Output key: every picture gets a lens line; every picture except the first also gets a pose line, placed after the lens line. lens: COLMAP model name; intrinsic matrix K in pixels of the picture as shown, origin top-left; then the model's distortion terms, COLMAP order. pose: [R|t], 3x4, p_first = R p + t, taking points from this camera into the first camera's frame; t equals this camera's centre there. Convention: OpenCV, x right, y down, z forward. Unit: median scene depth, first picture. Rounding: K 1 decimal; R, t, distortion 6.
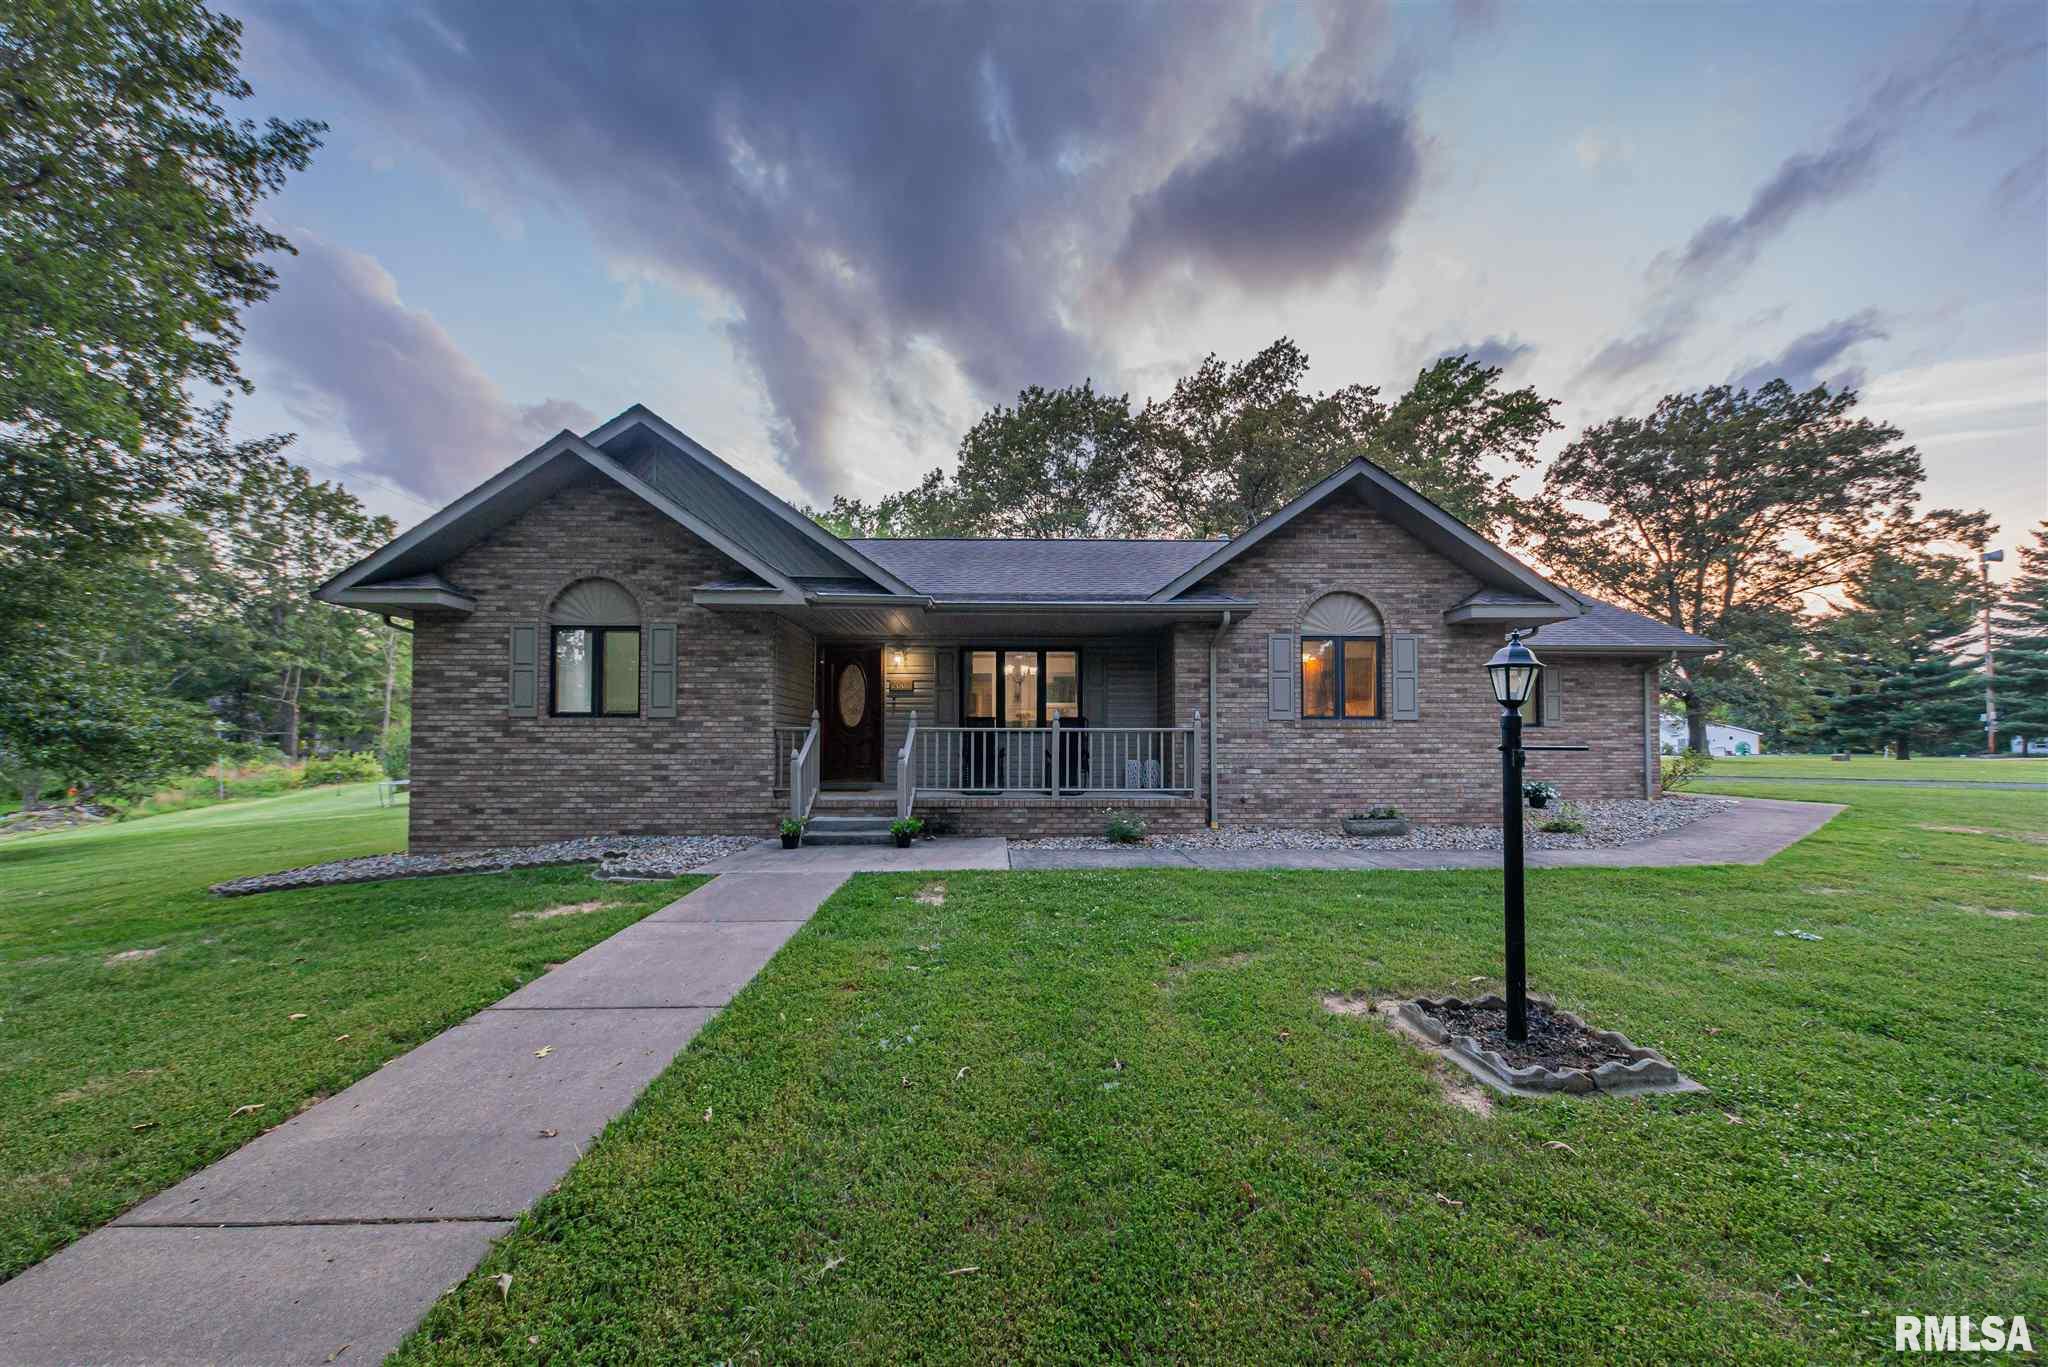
lens RADIAL K [[672.7, 0, 1018.0], [0, 672.7, 722.0], [0, 0, 1]] dist [0.007390, -0.000048]
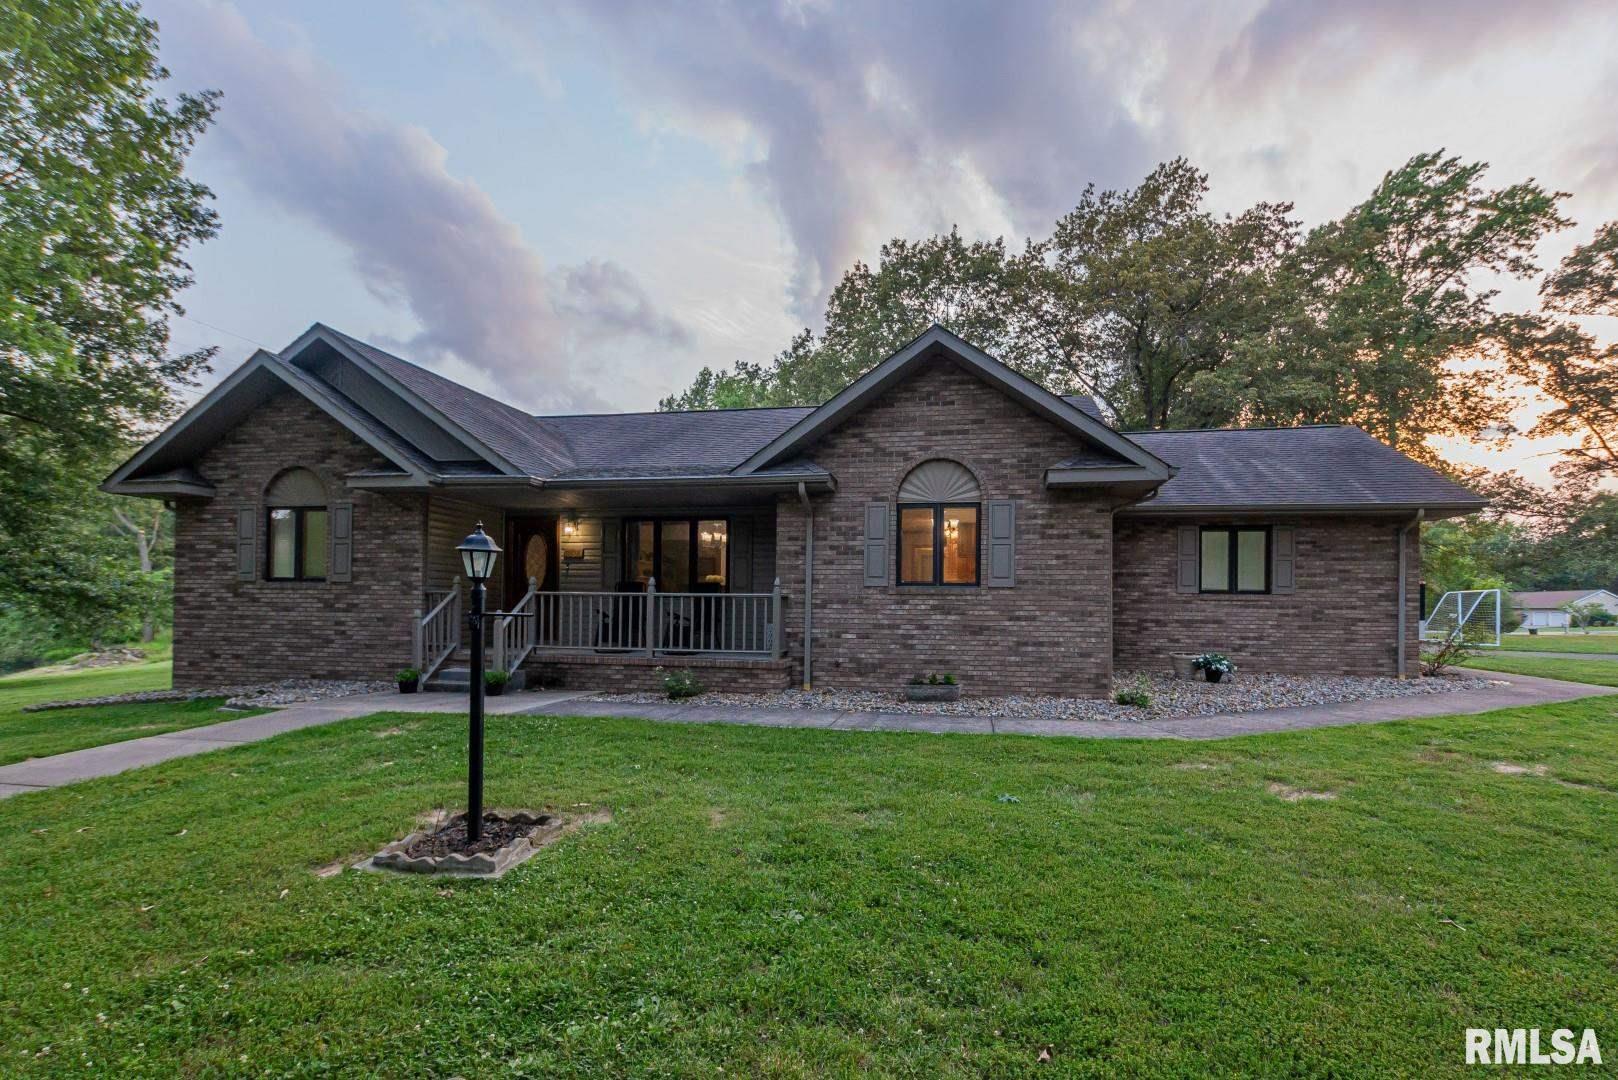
lens RADIAL K [[694.2, 0, 816.0], [0, 694.2, 589.8], [0, 0, 1]] dist [0.007581, -0.000731]
pose [[0.981242, 0.005670, -0.192696, 0.493006], [-0.003912, 0.999947, 0.009502, -0.007198], [0.192739, -0.008570, 0.981213, -0.050336]]
